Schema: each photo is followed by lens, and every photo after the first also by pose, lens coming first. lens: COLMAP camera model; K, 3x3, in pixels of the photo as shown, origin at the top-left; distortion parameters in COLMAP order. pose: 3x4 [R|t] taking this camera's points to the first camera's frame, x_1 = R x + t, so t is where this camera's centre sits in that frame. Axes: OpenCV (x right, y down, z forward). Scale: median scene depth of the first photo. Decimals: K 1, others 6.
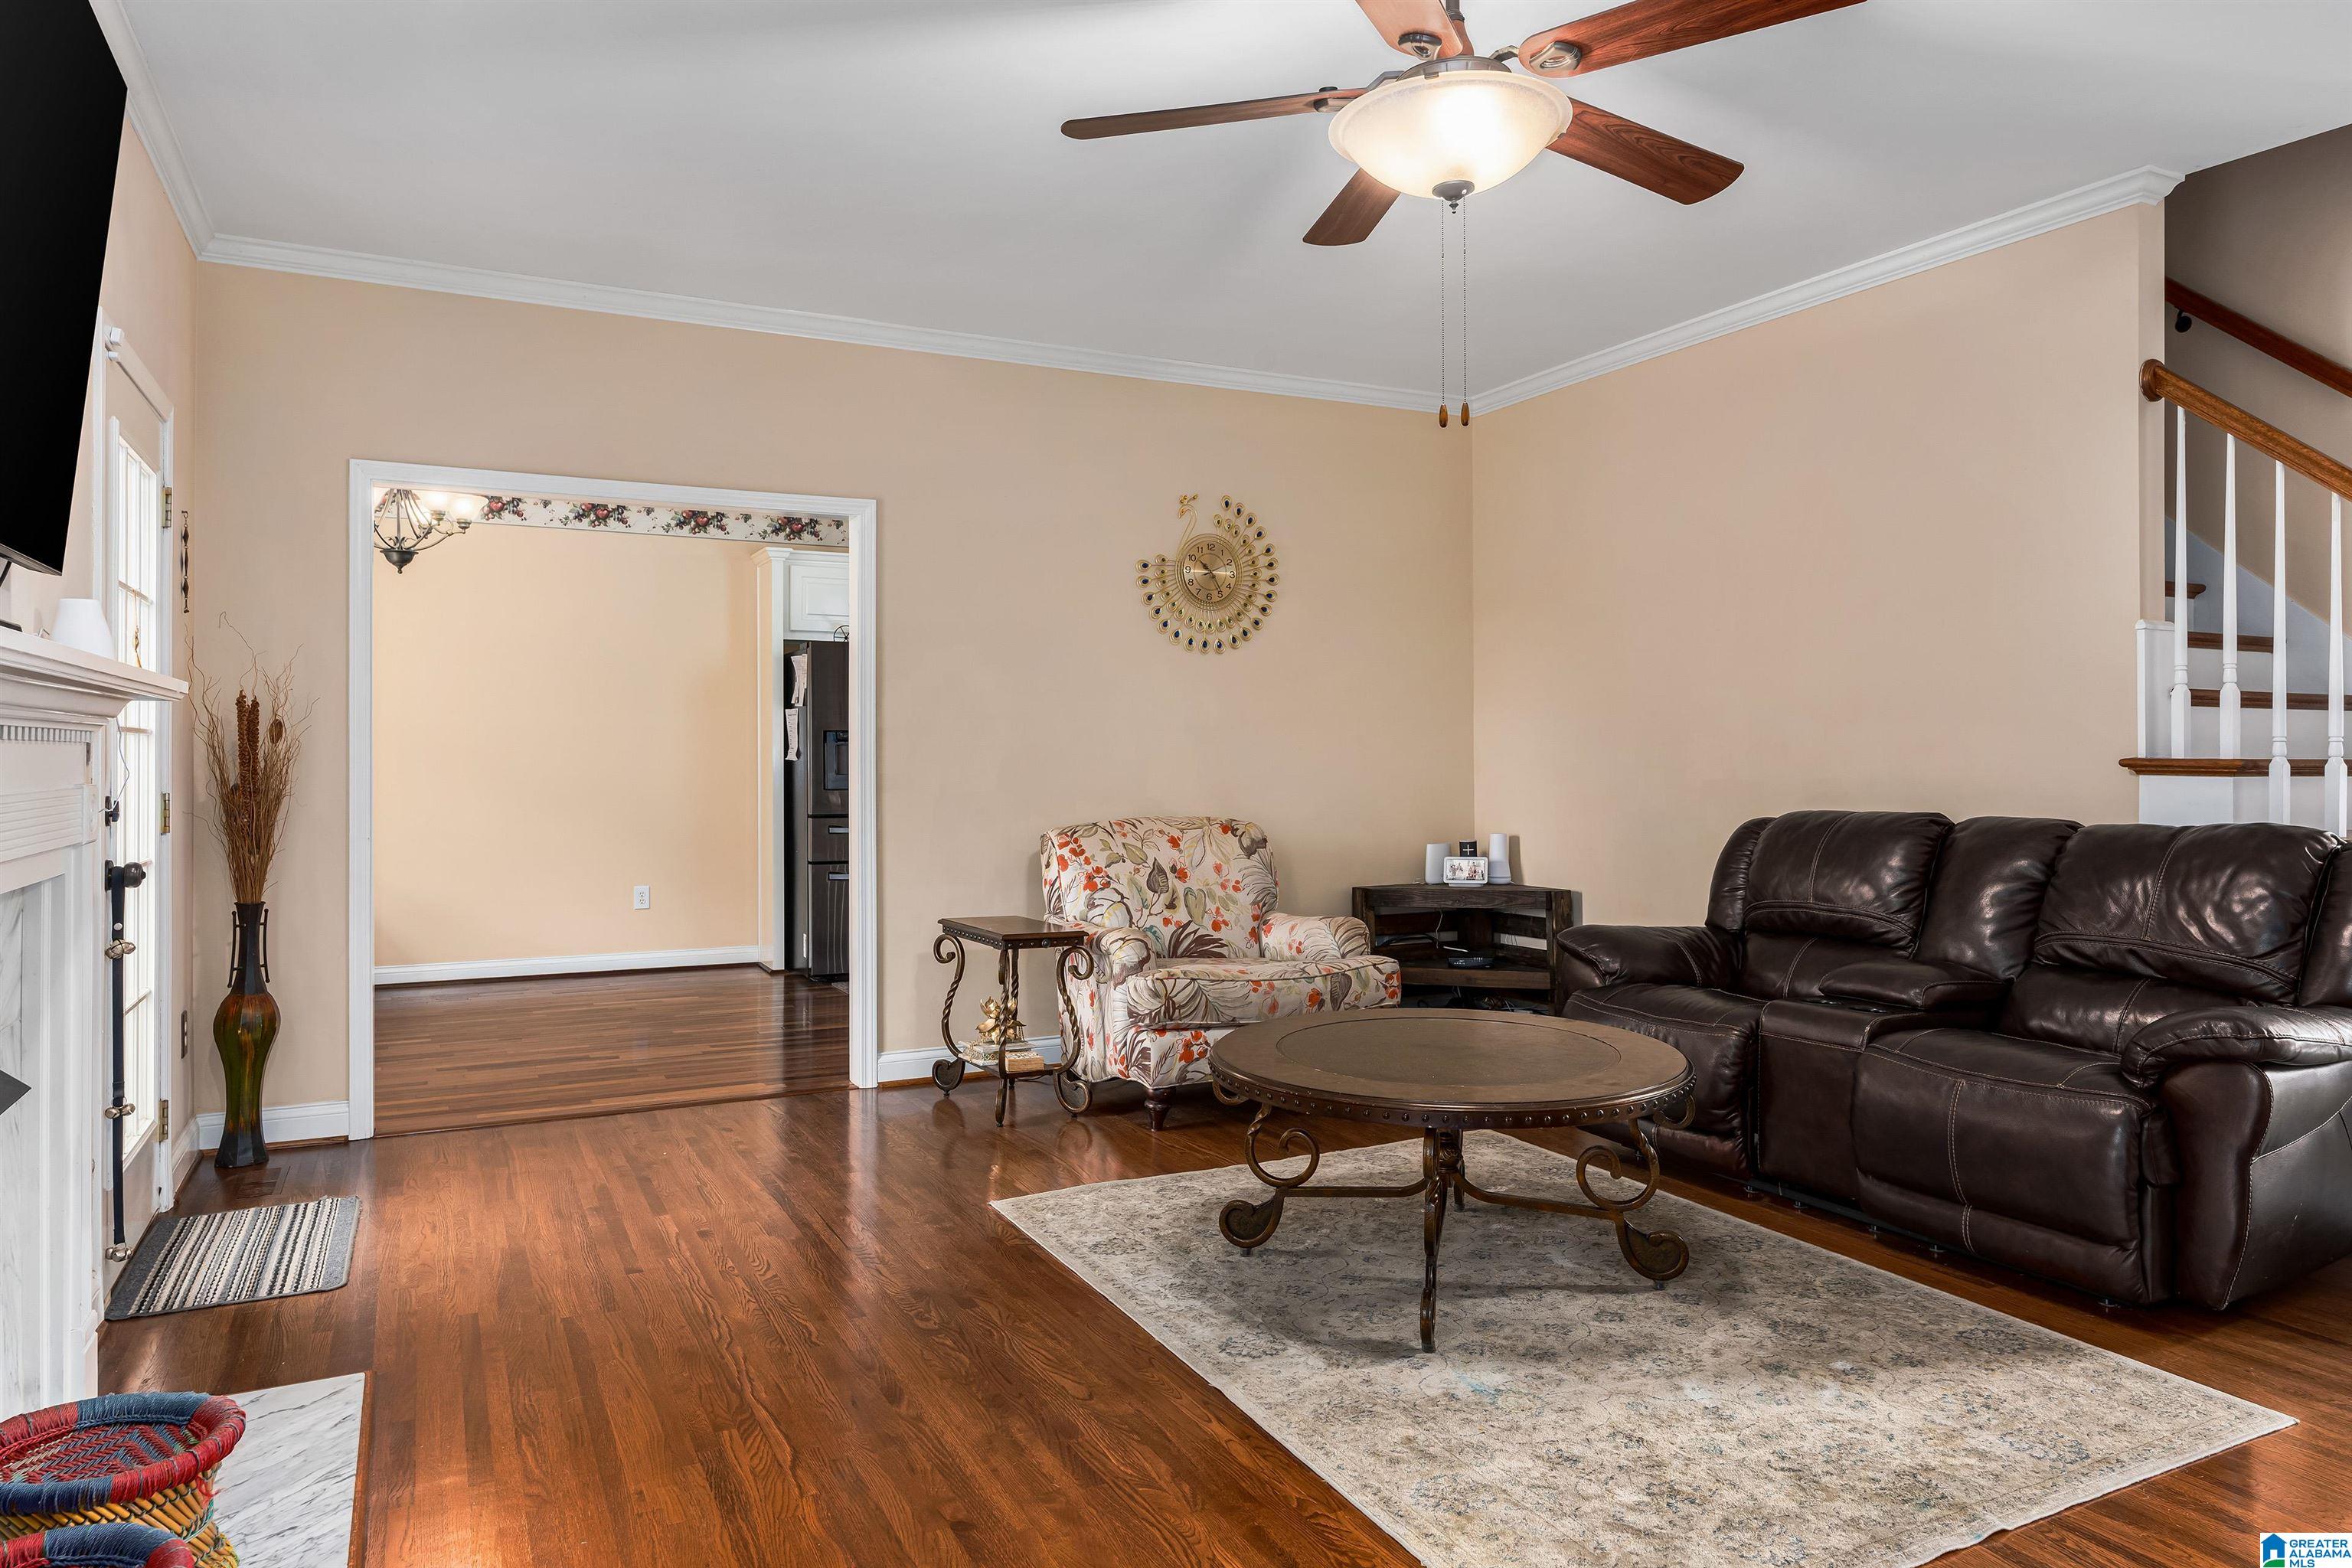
lens RADIAL K [[1481.8, 0, 1174.2], [0, 1481.8, 775.1], [0, 0, 1]] dist [0.000248, -0.000090]
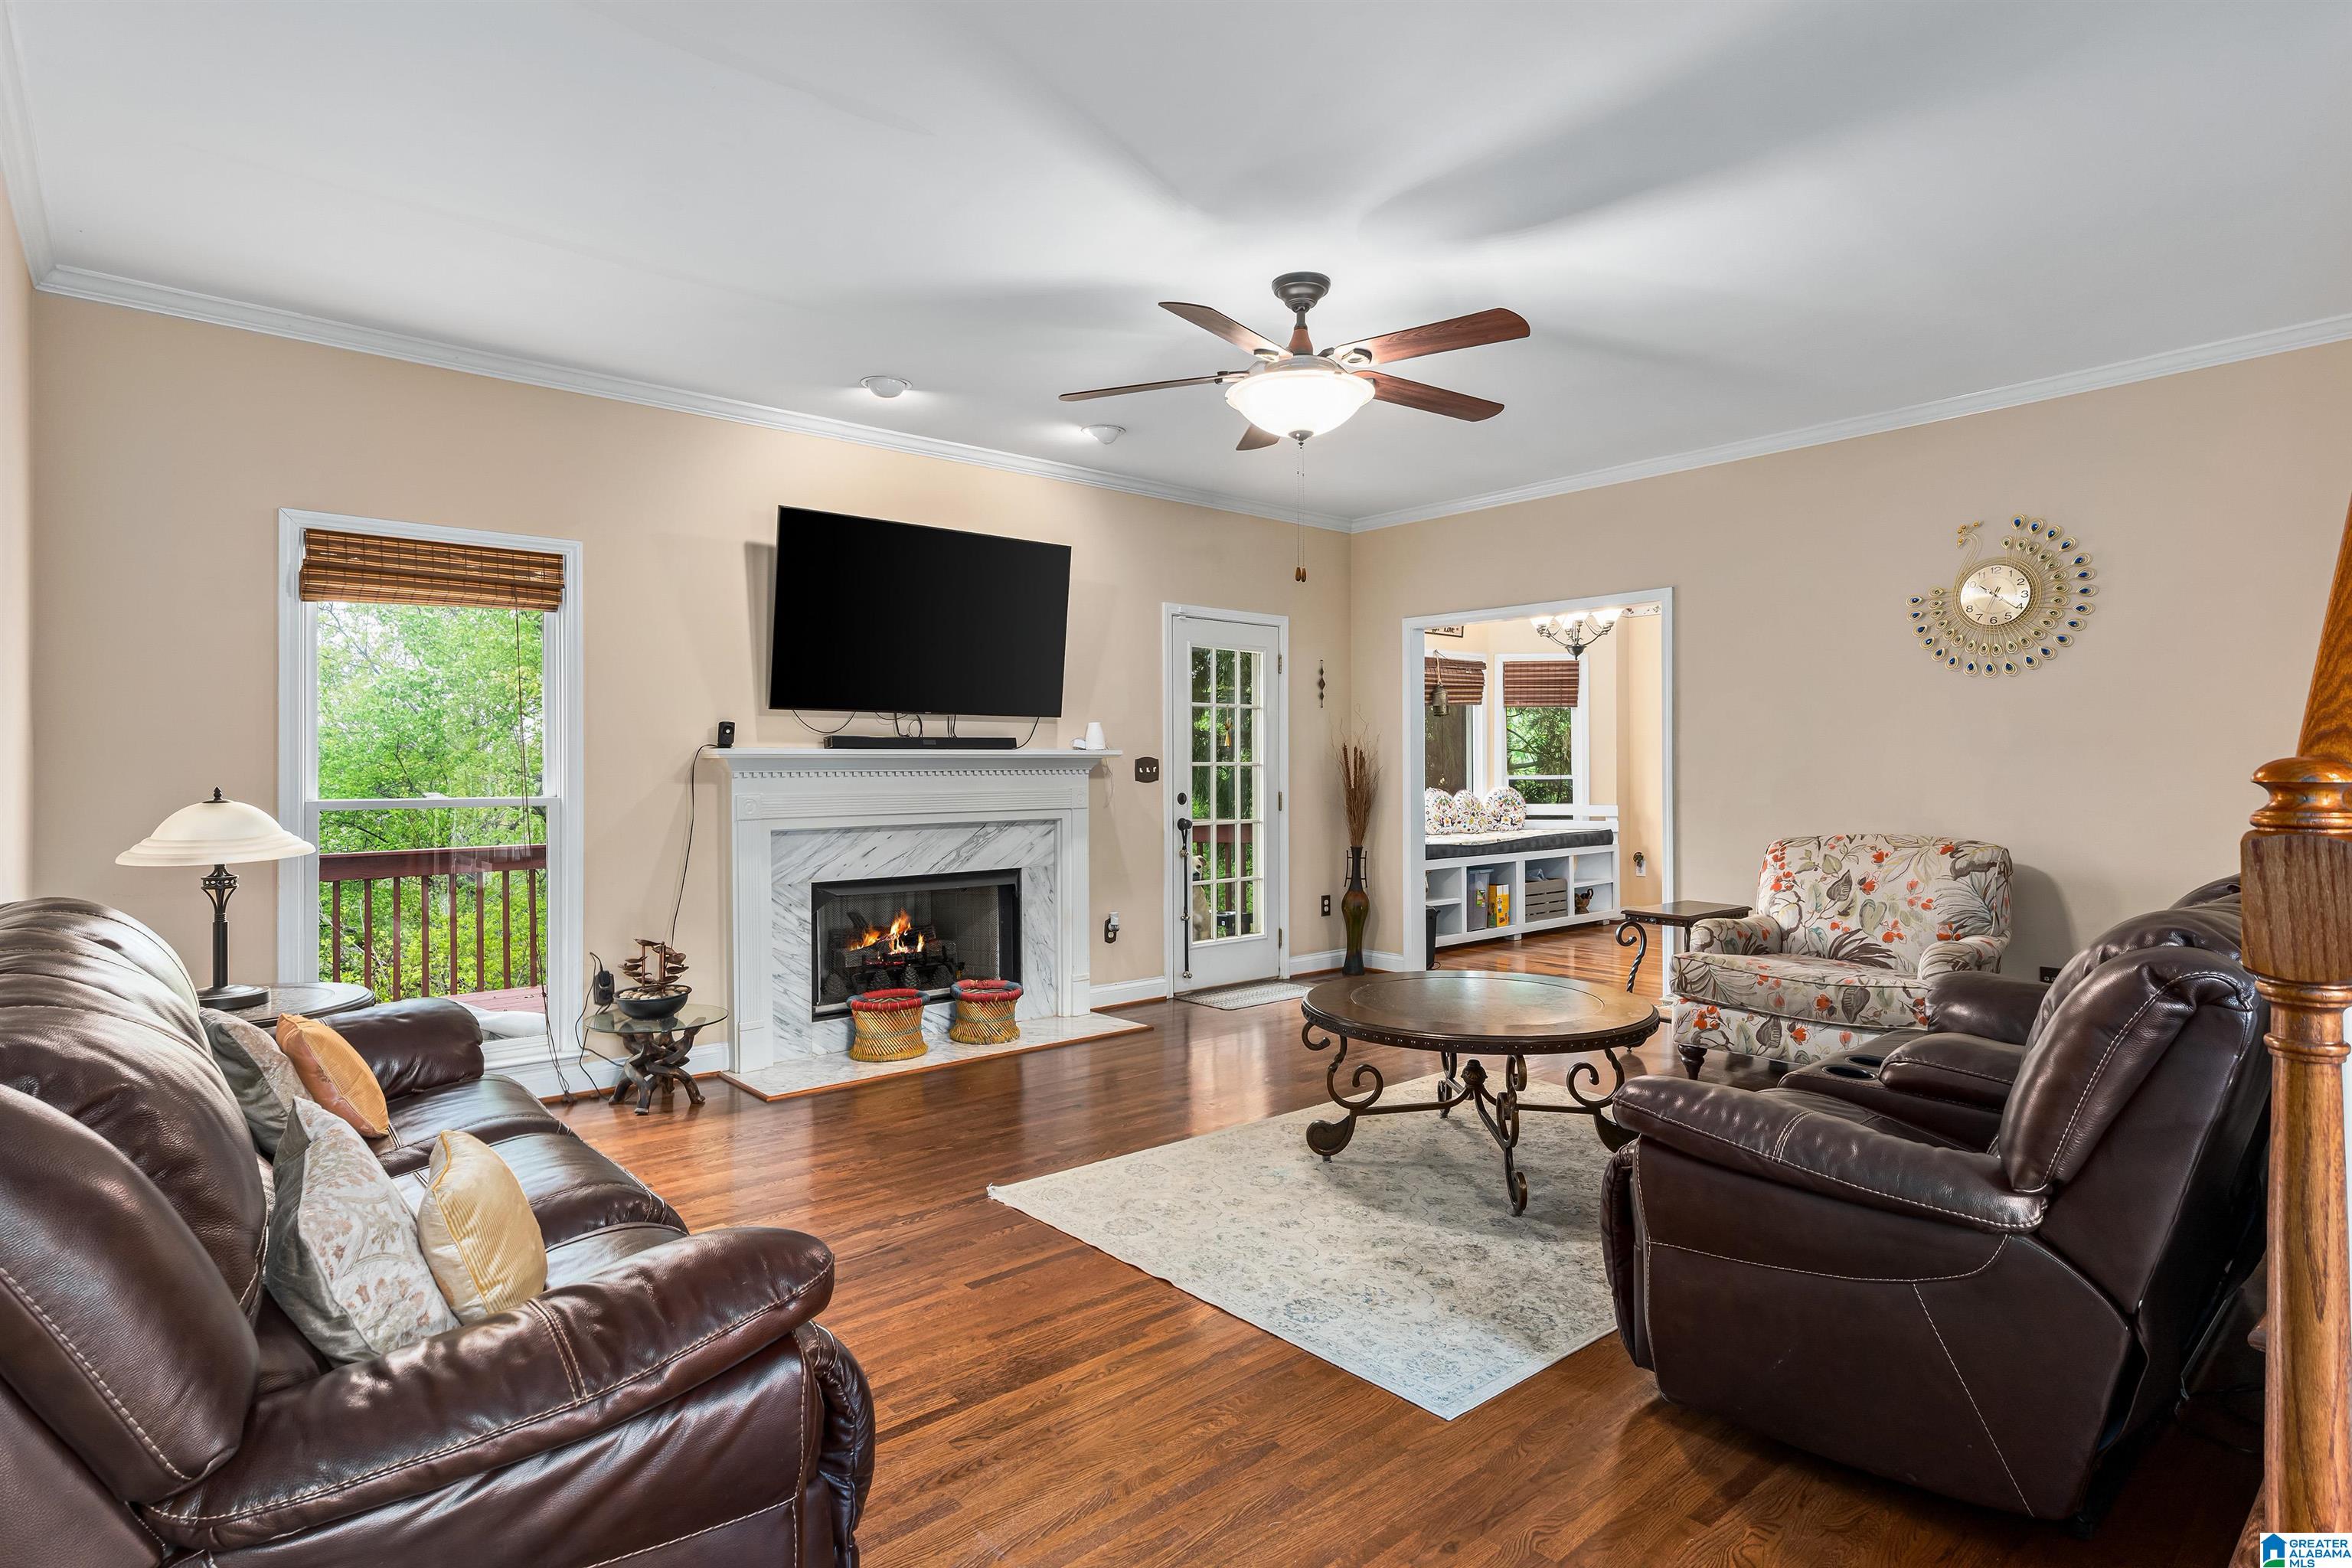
lens RADIAL K [[1200.4, 0, 1177.4], [0, 1200.4, 769.2], [0, 0, 1]] dist [0.021599, 0.000260]
pose [[0.247919, 0.002521, -0.968777, 0.852520], [-0.007881, 0.999969, 0.000585, -0.019102], [0.968749, 0.007490, 0.247931, 0.322782]]
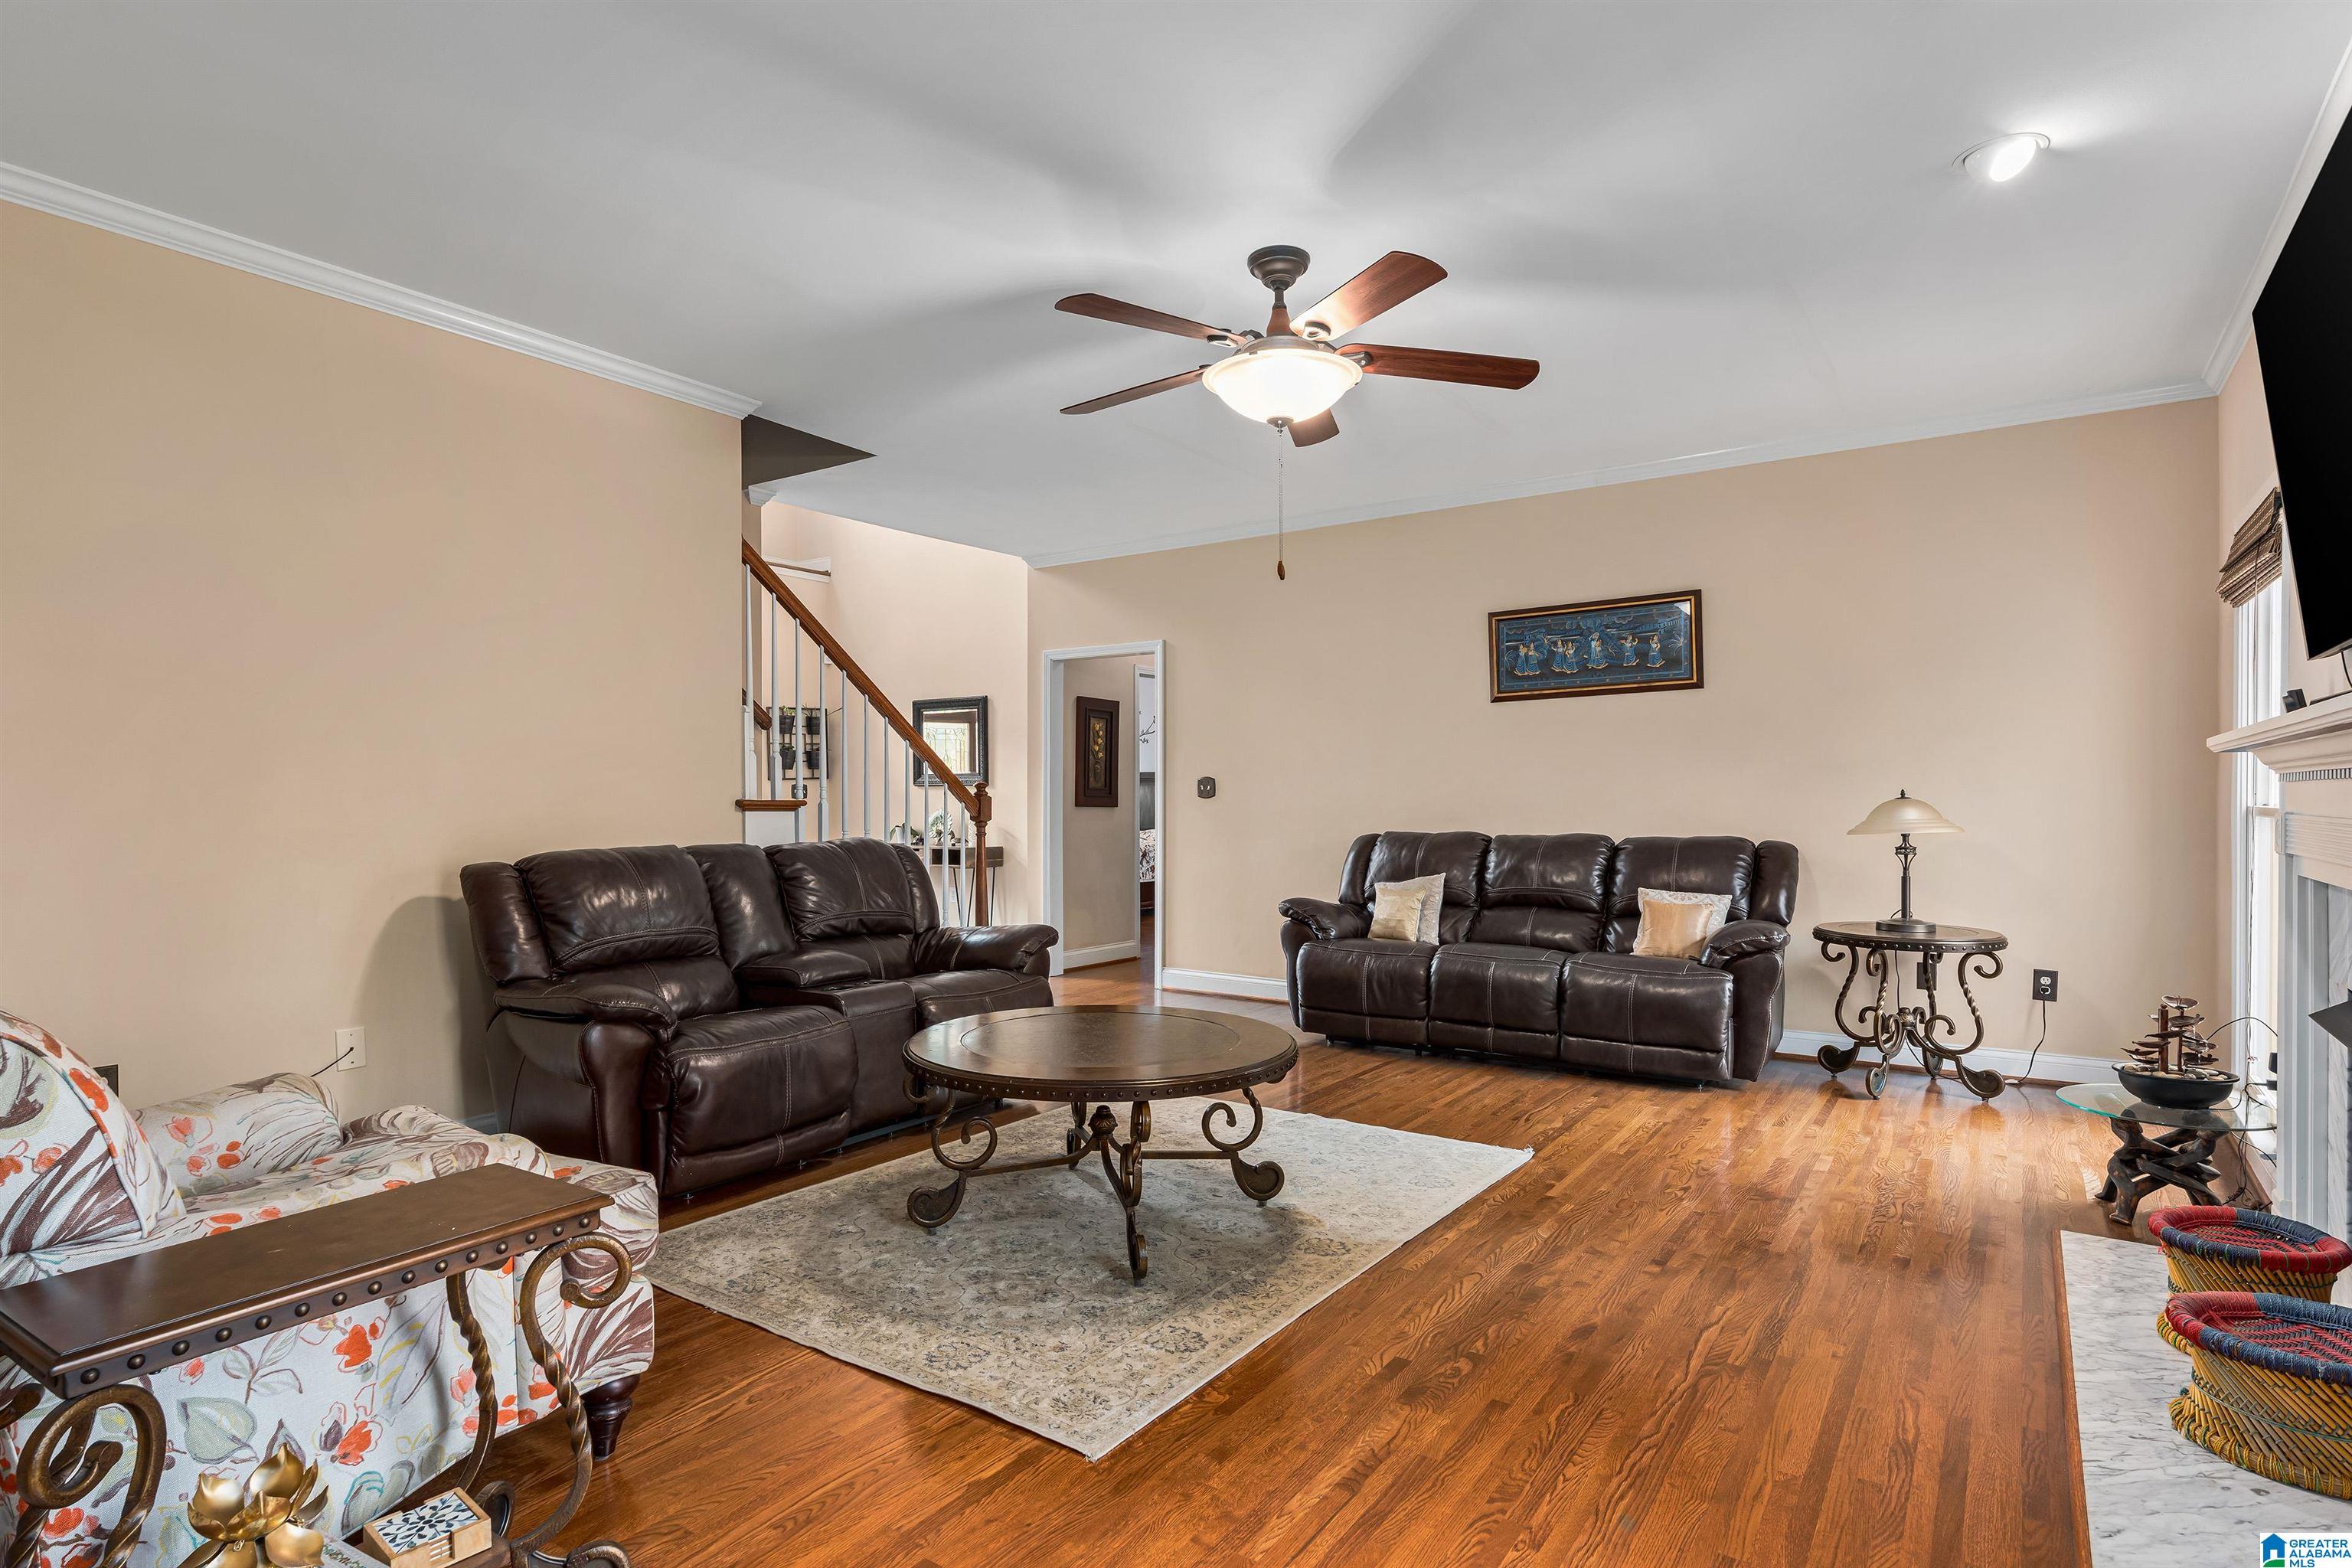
lens RADIAL K [[1200.4, 0, 1170.3], [0, 1200.4, 795.2], [0, 0, 1]] dist [0.021599, 0.000260]
pose [[-0.470057, 0.001348, 0.882635, -0.521937], [0.008109, 0.999963, 0.002791, -0.014409], [-0.882599, 0.008469, -0.470050, 1.017528]]
